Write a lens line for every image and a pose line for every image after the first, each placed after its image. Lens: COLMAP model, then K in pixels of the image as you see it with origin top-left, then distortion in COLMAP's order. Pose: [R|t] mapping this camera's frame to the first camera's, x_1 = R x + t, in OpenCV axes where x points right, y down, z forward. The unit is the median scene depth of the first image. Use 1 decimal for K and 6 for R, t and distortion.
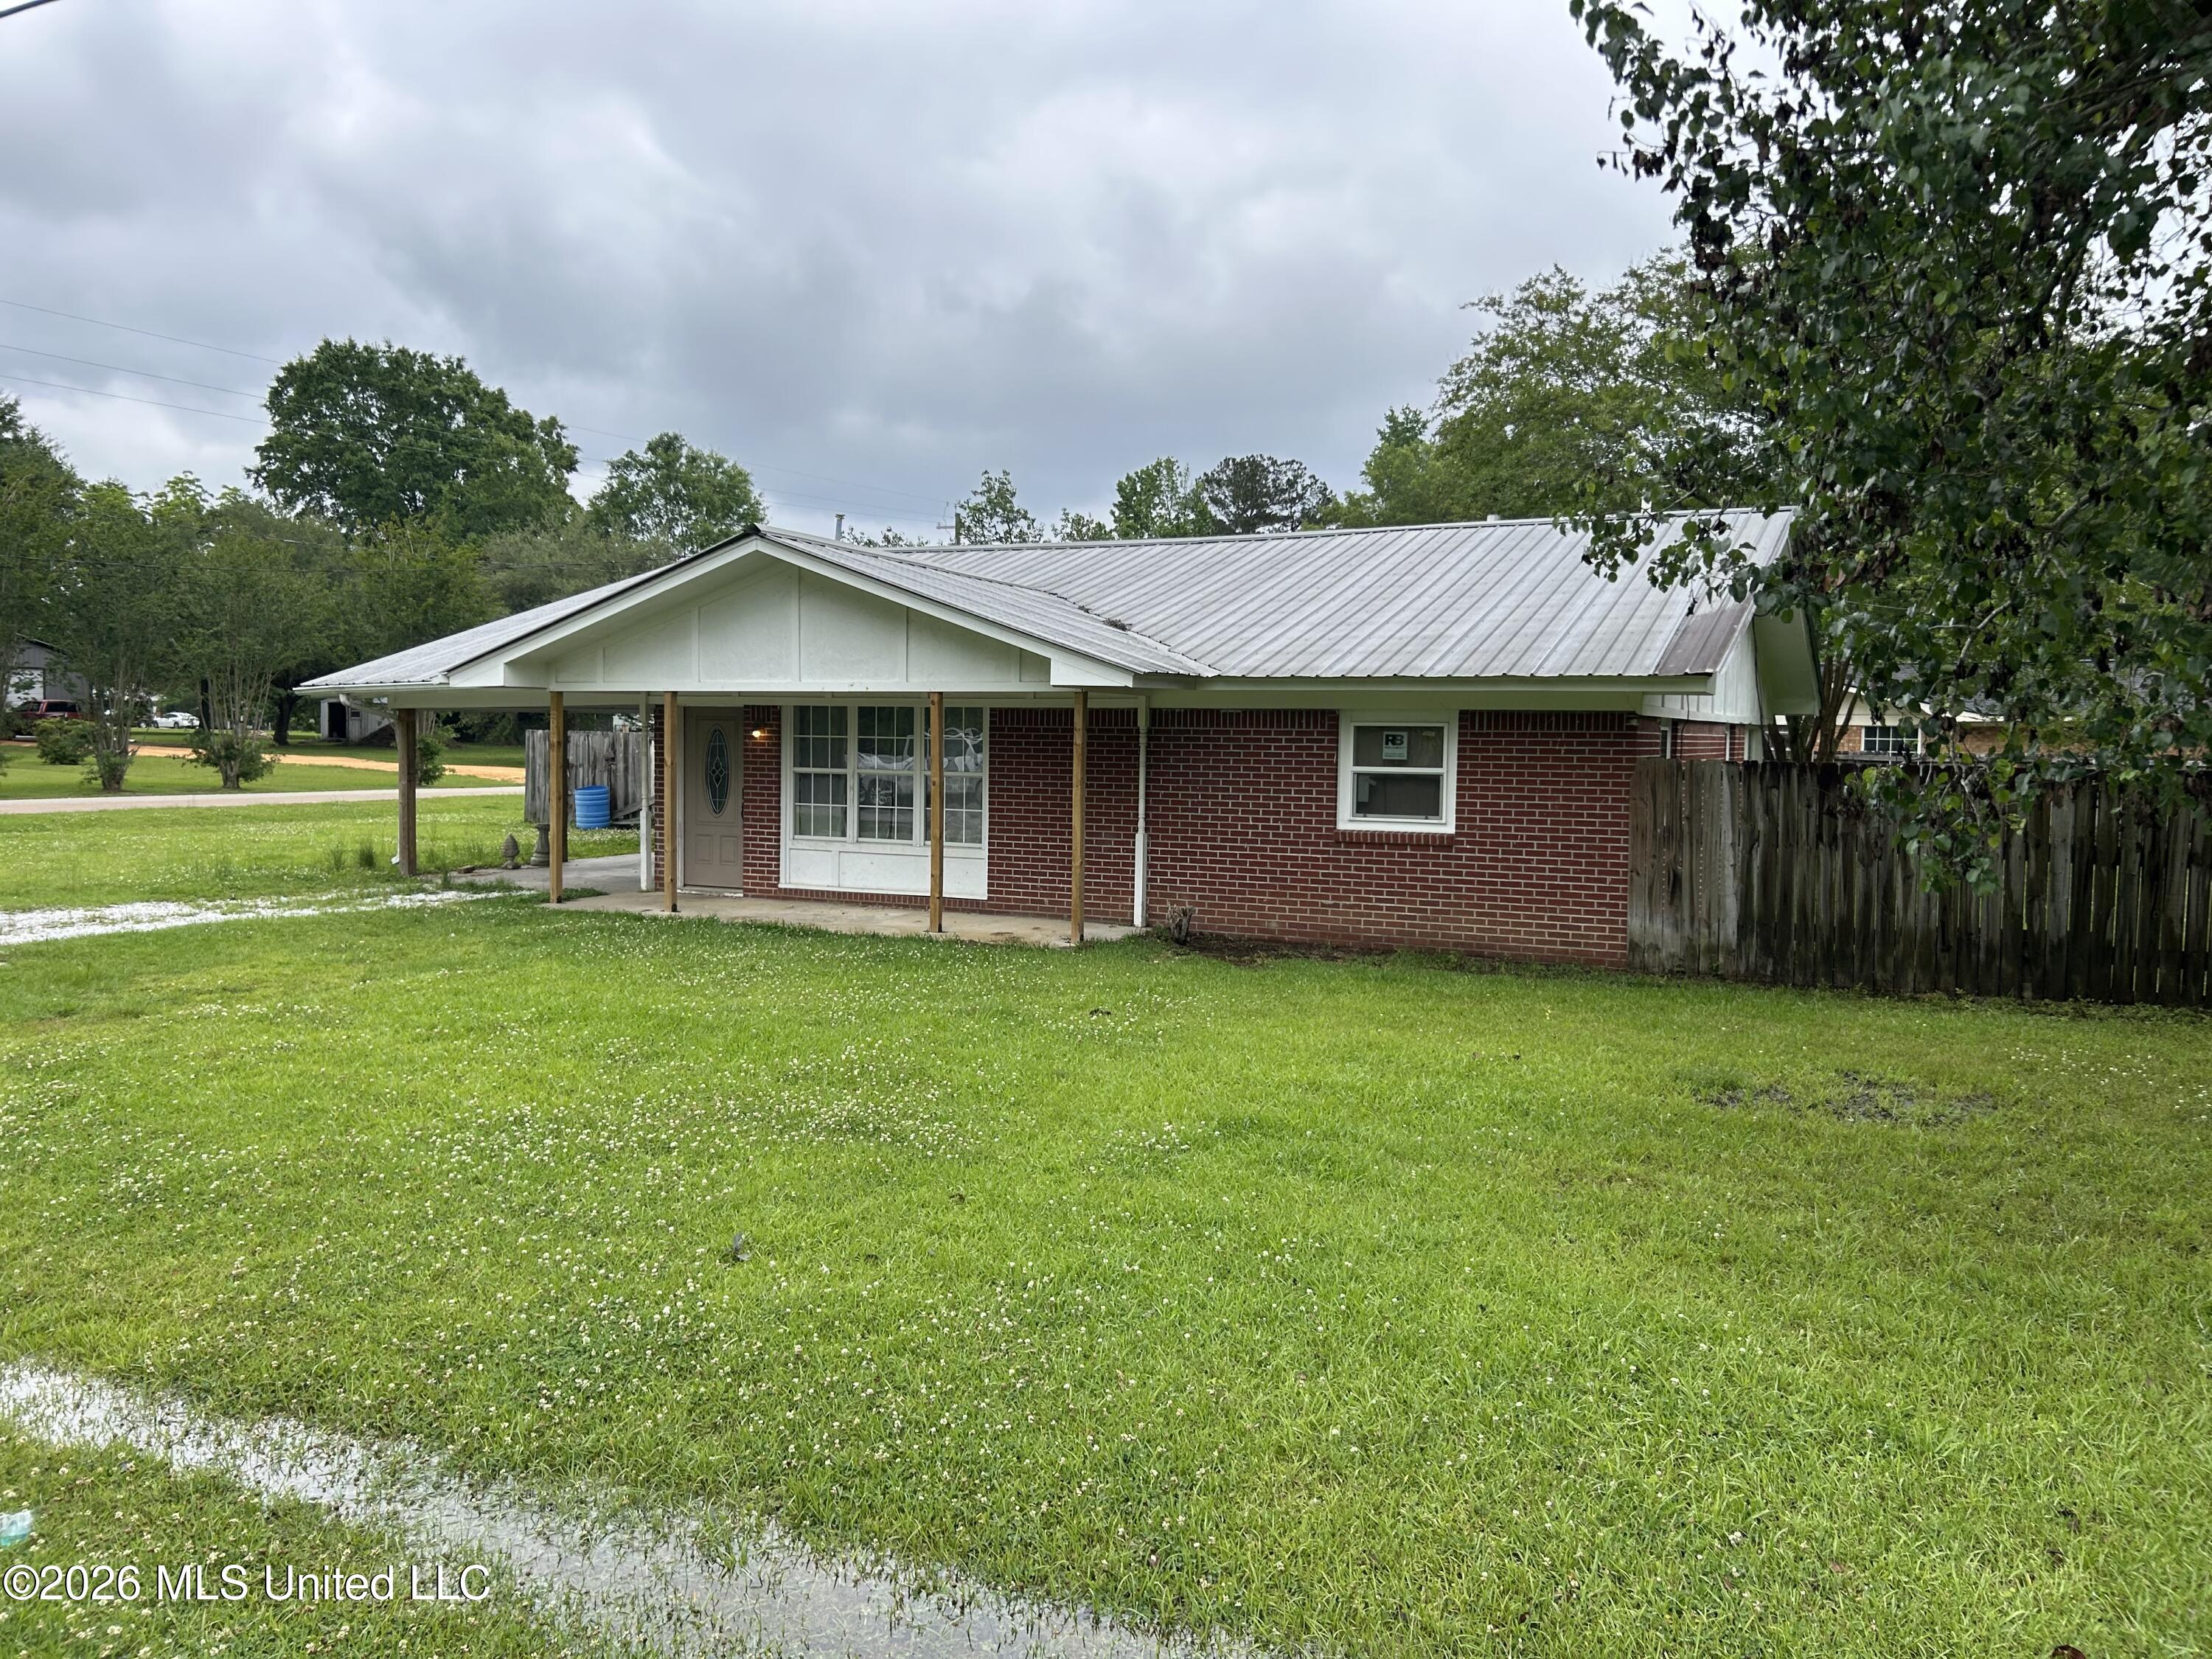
lens RADIAL K [[1658.7, 0, 1135.8], [0, 1658.7, 814.7], [0, 0, 1]] dist [0.065034, -0.071180]
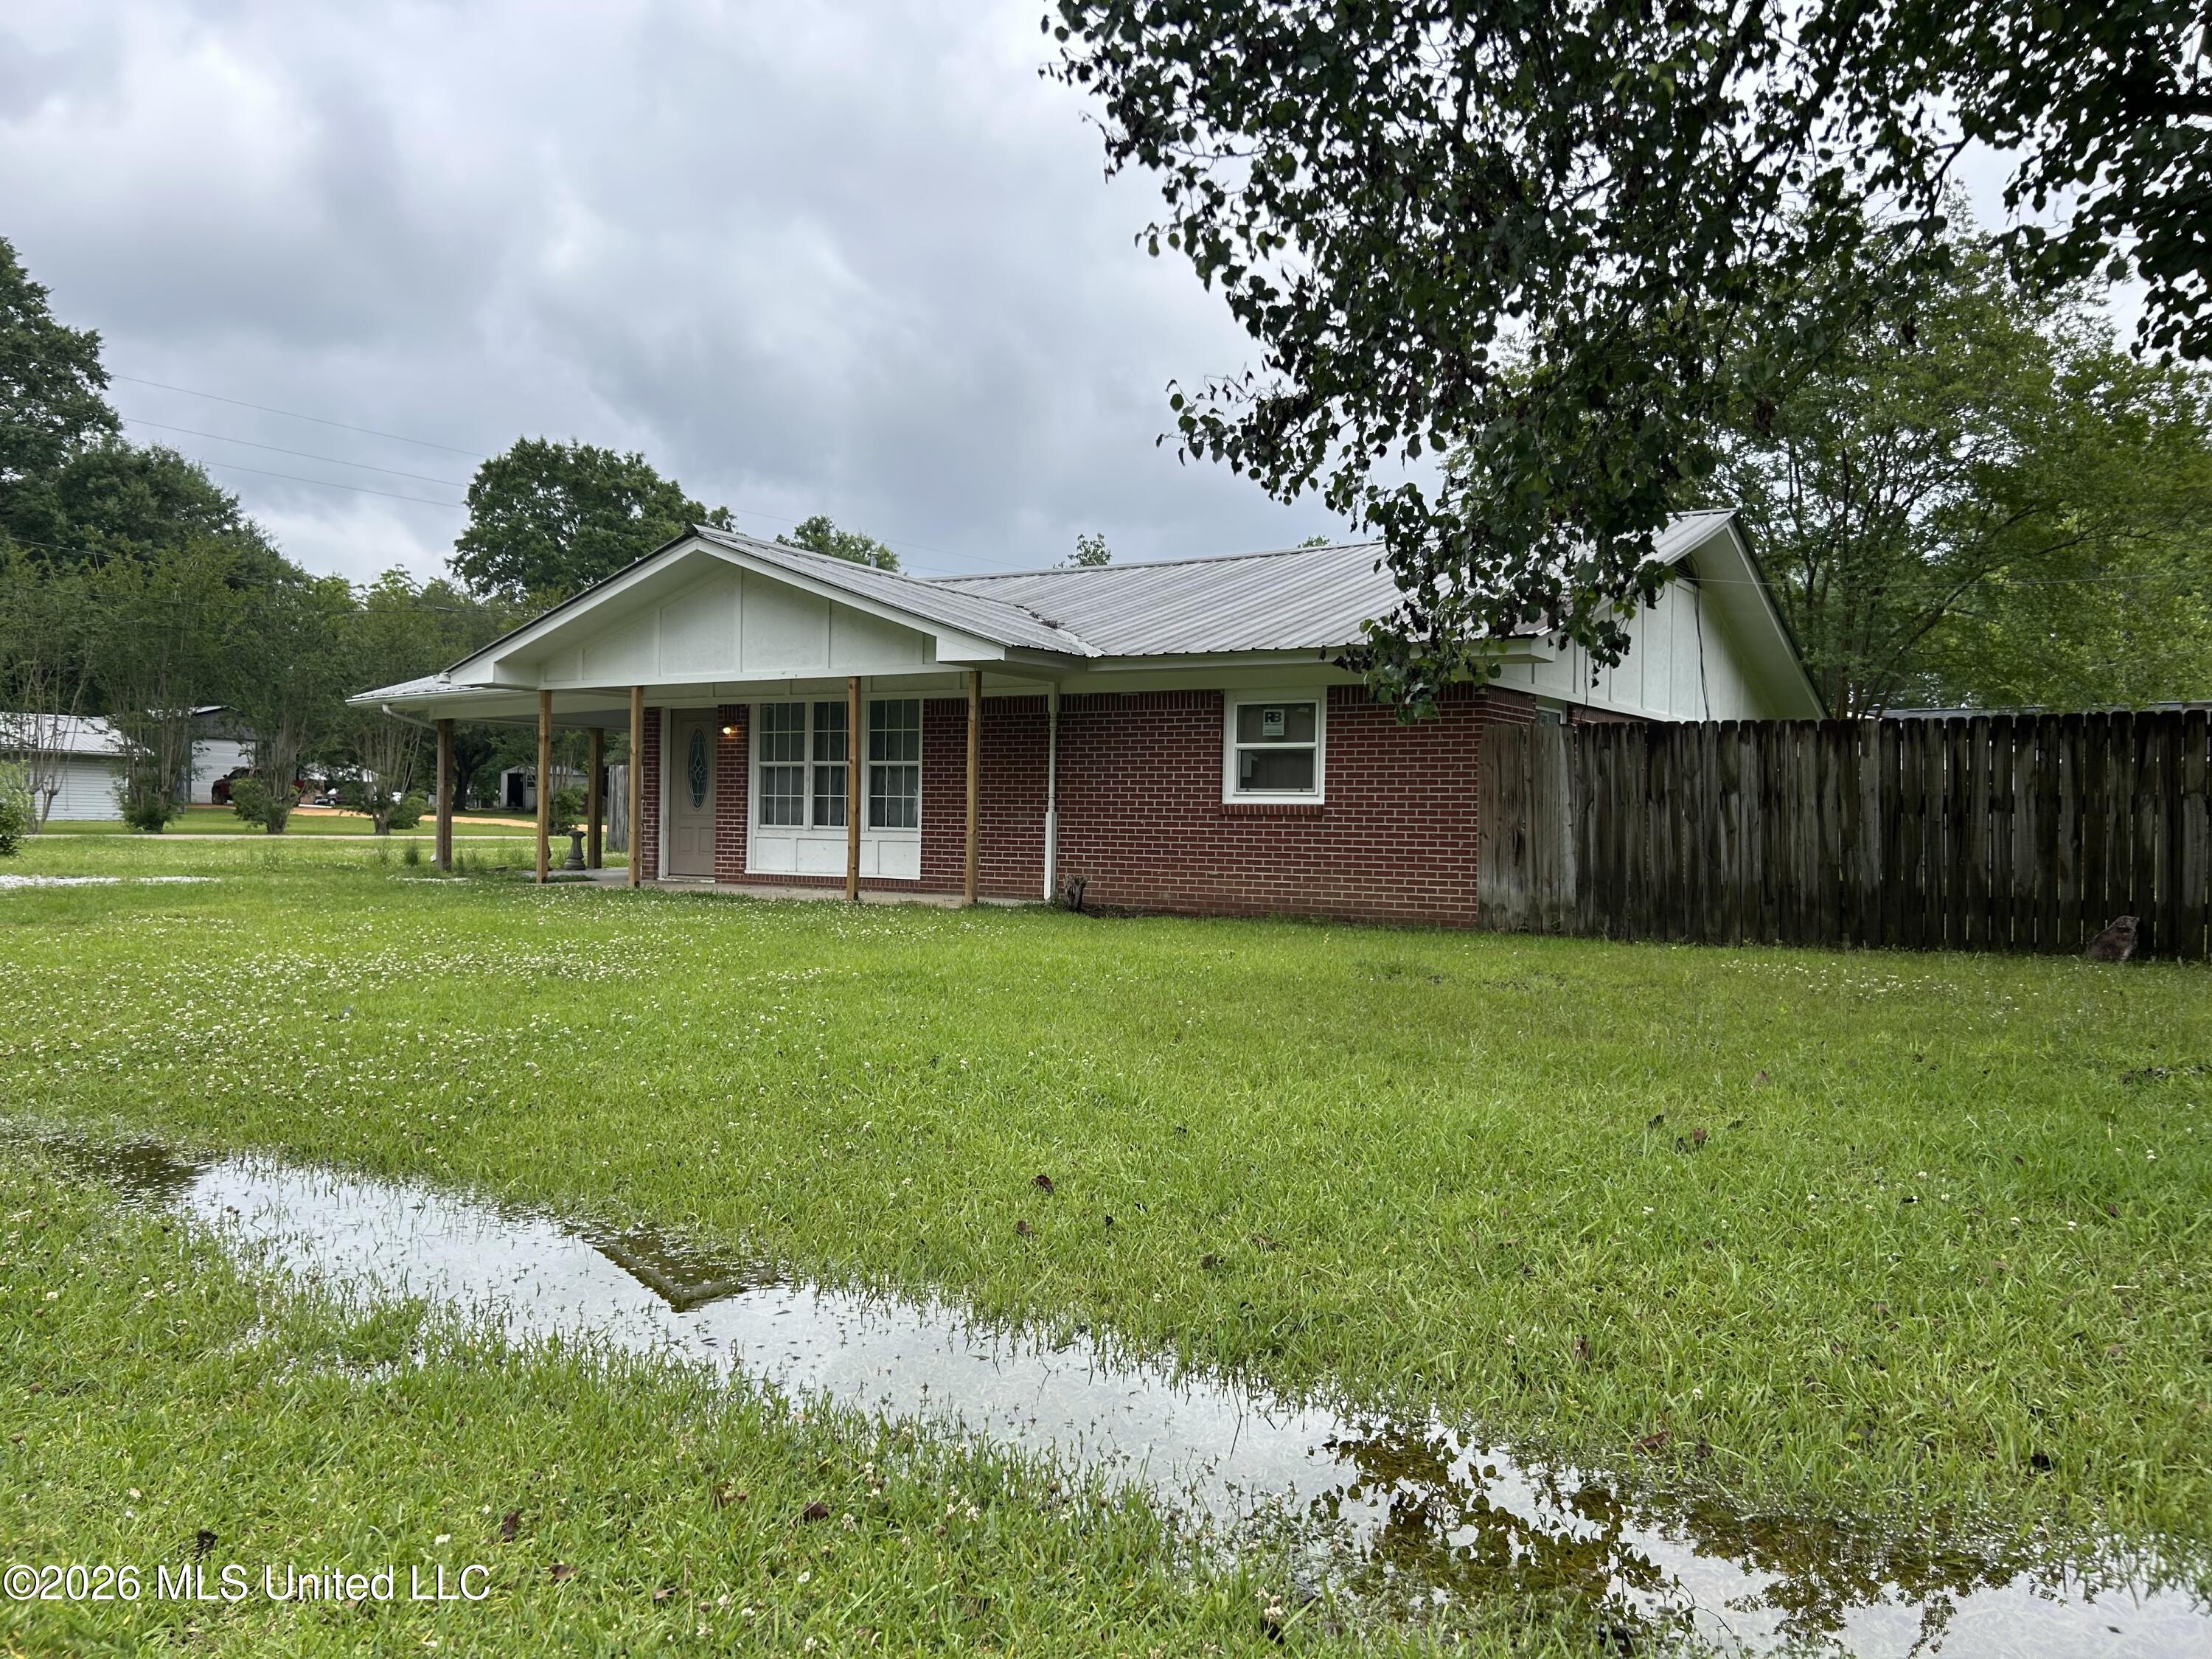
lens RADIAL K [[1658.7, 0, 1127.5], [0, 1658.7, 817.4], [0, 0, 1]] dist [0.065034, -0.071180]
pose [[0.993147, 0.001581, -0.116865, 0.199784], [-0.007735, 0.998605, -0.052224, 0.078833], [0.116620, 0.052770, 0.991774, -0.049812]]
